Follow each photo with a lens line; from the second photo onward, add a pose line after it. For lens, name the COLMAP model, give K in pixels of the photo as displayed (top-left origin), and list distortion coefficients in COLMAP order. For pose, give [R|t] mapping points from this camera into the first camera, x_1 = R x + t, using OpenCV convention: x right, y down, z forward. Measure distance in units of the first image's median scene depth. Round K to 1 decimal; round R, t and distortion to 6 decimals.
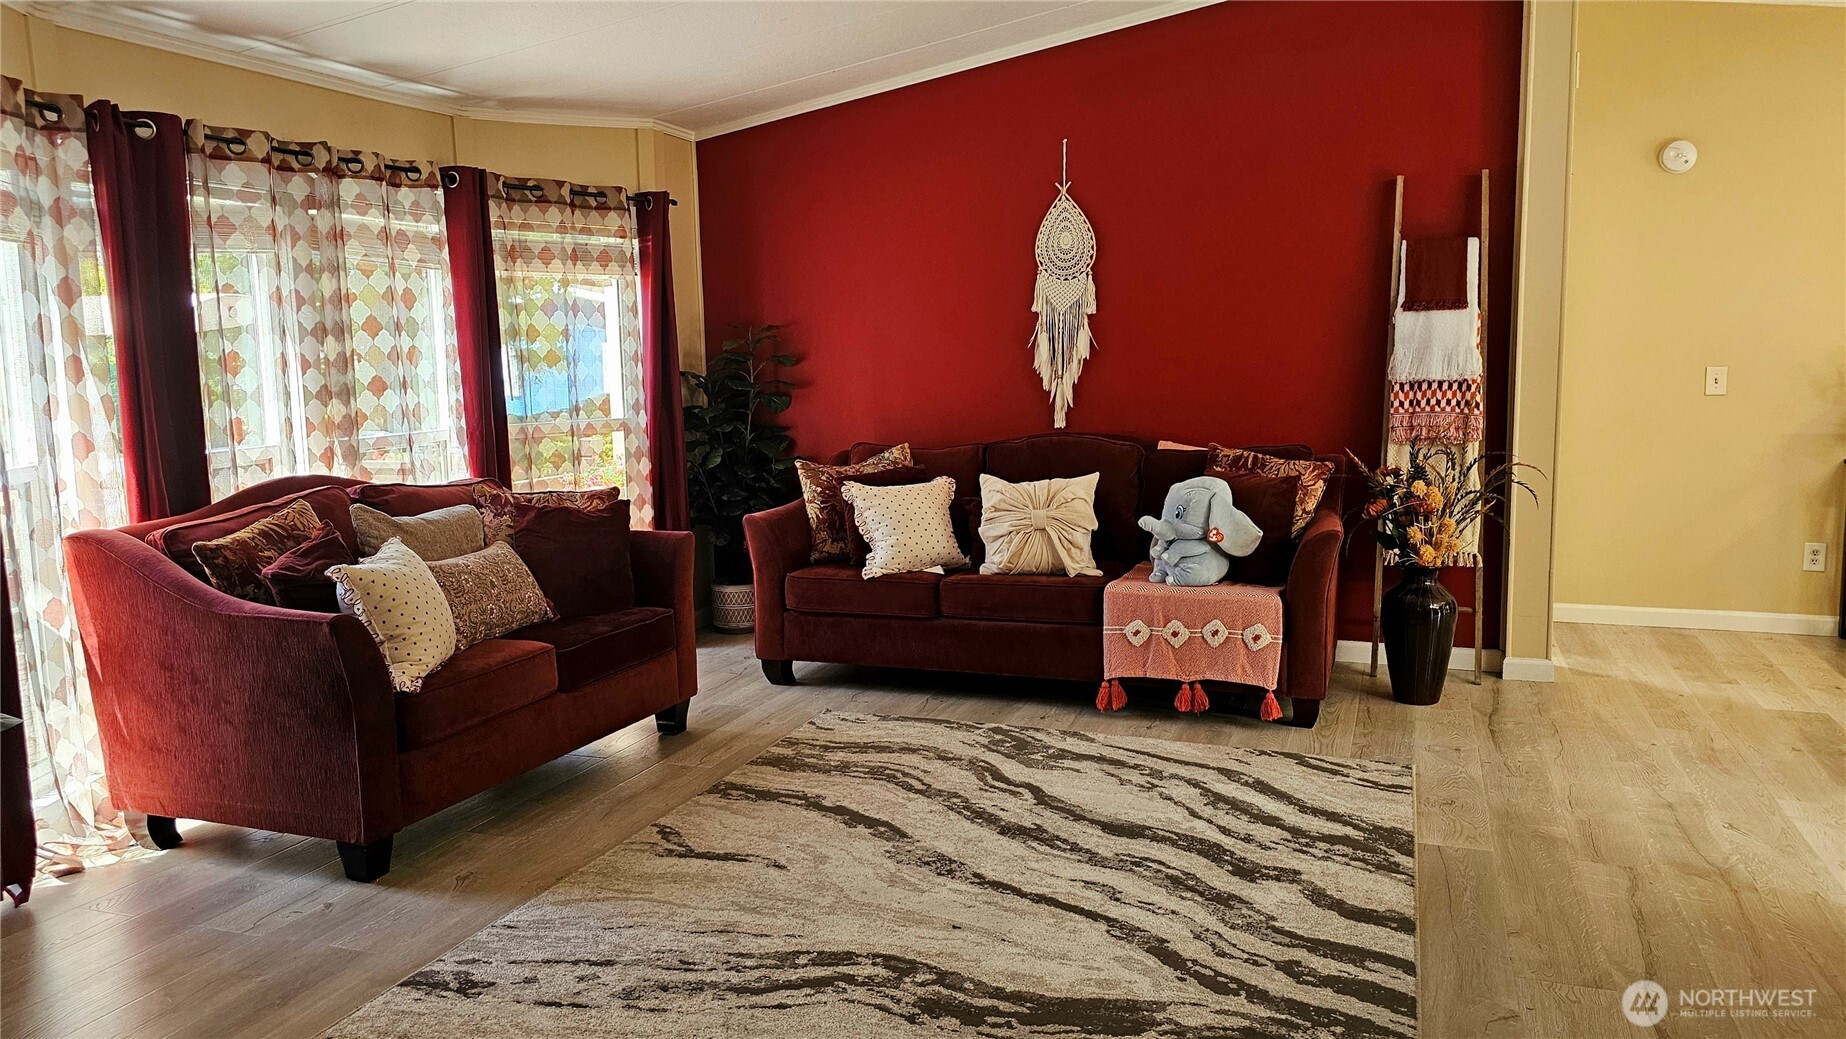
lens RADIAL K [[1323.5, 0, 928.7], [0, 1323.5, 512.2], [0, 0, 1]] dist [0.063385, -0.056391]
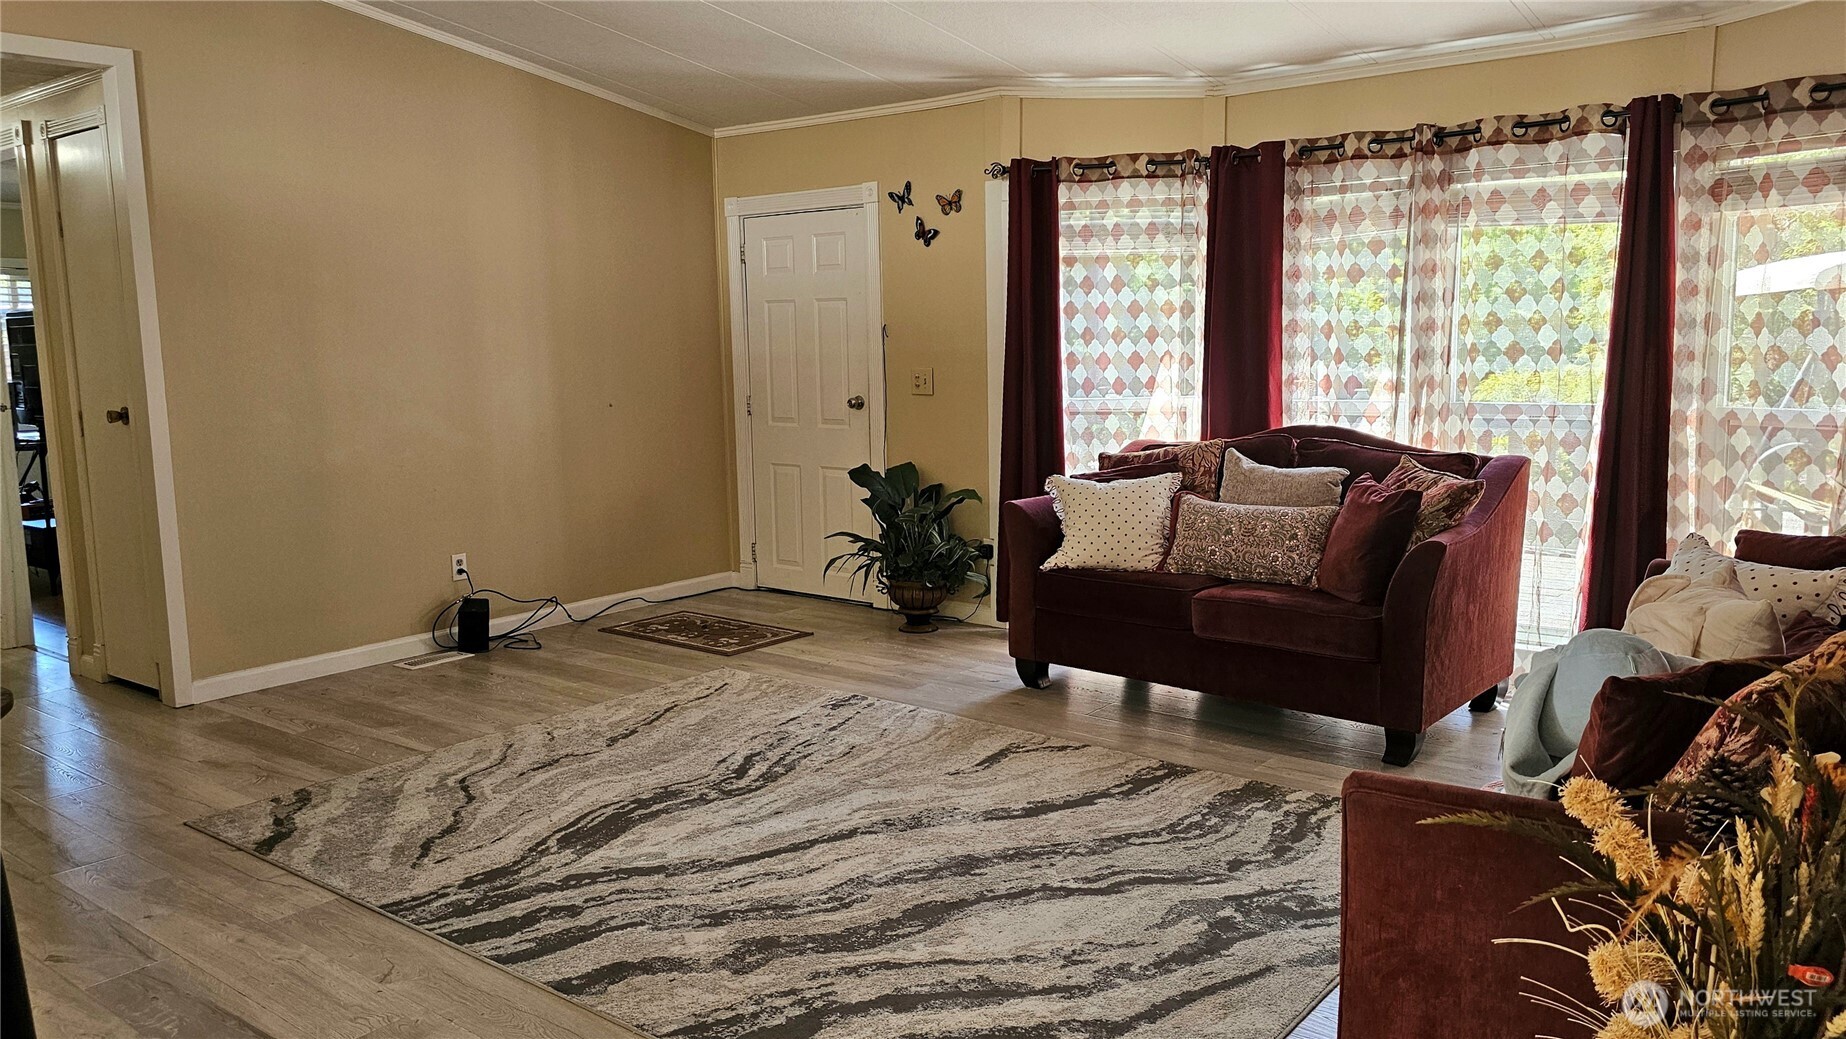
lens RADIAL K [[1372.2, 0, 924.4], [0, 1372.2, 486.0], [0, 0, 1]] dist [0.052799, -0.003527]
pose [[-0.325976, 0.129075, -0.936525, 0.817356], [-0.096115, 0.980977, 0.168657, -0.149798], [0.940479, 0.144992, -0.307369, 1.079176]]
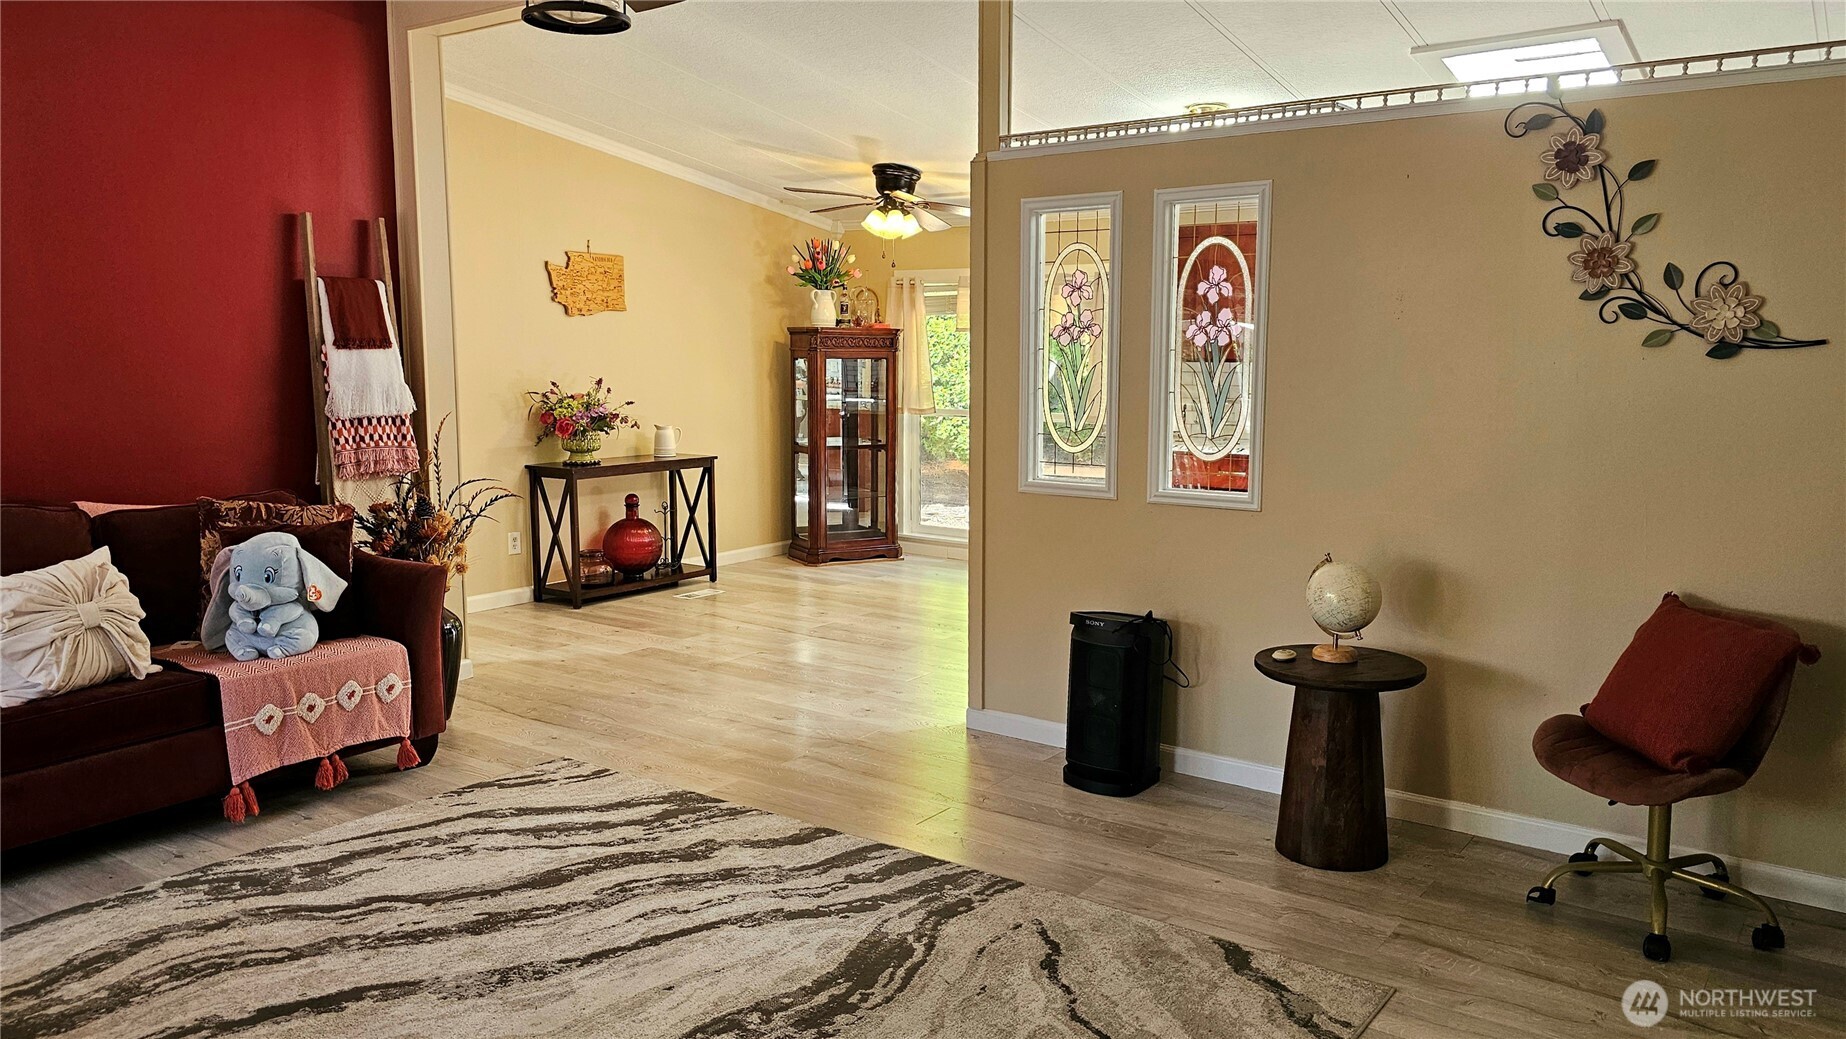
lens RADIAL K [[1323.5, 0, 928.7], [0, 1323.5, 512.2], [0, 0, 1]] dist [0.063385, -0.056391]
pose [[0.281626, -0.108037, 0.953423, -0.614013], [0.115591, 0.990225, 0.078063, -0.069713], [-0.952536, 0.088223, 0.291361, 0.364010]]
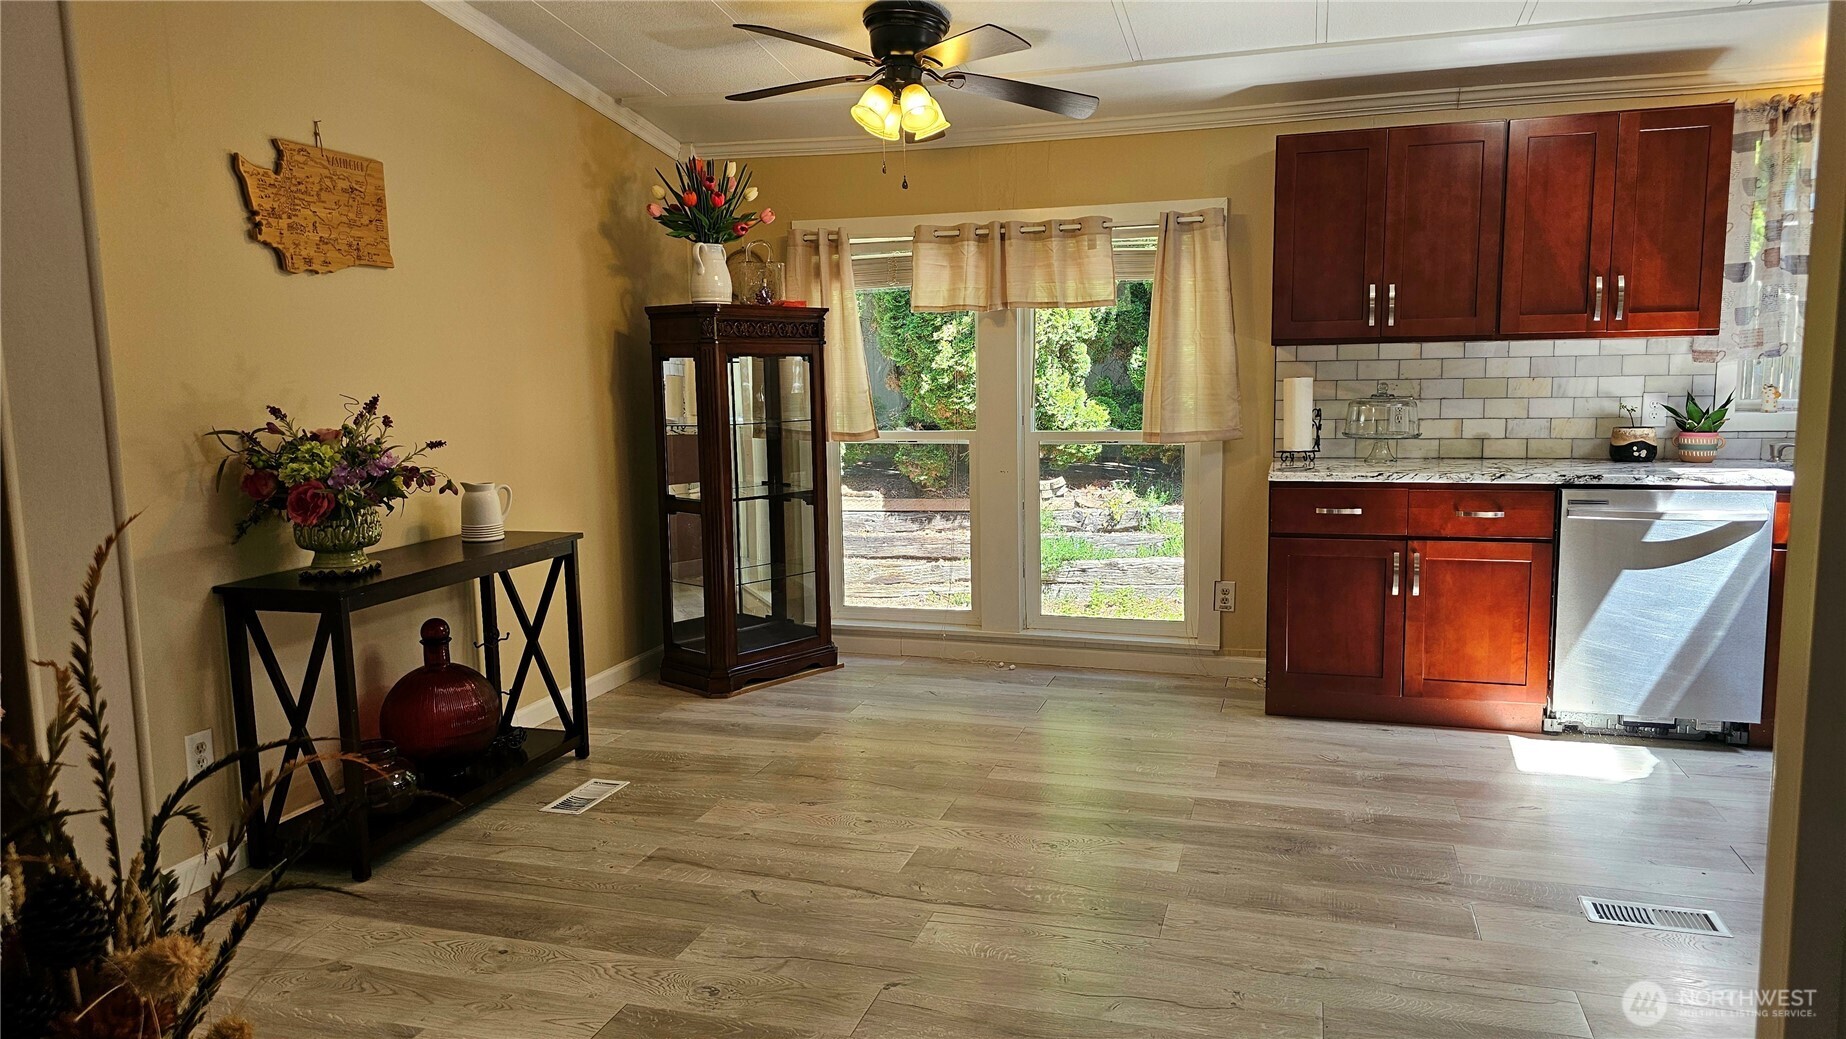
lens RADIAL K [[1236.1, 0, 923.0], [0, 1236.1, 519.5], [0, 0, 1]] dist [0.057864, -0.064121]
pose [[-0.043270, -0.114565, 0.992473, 0.152381], [0.148377, 0.981650, 0.119784, -0.125596], [-0.987984, 0.152444, -0.025477, 0.971609]]
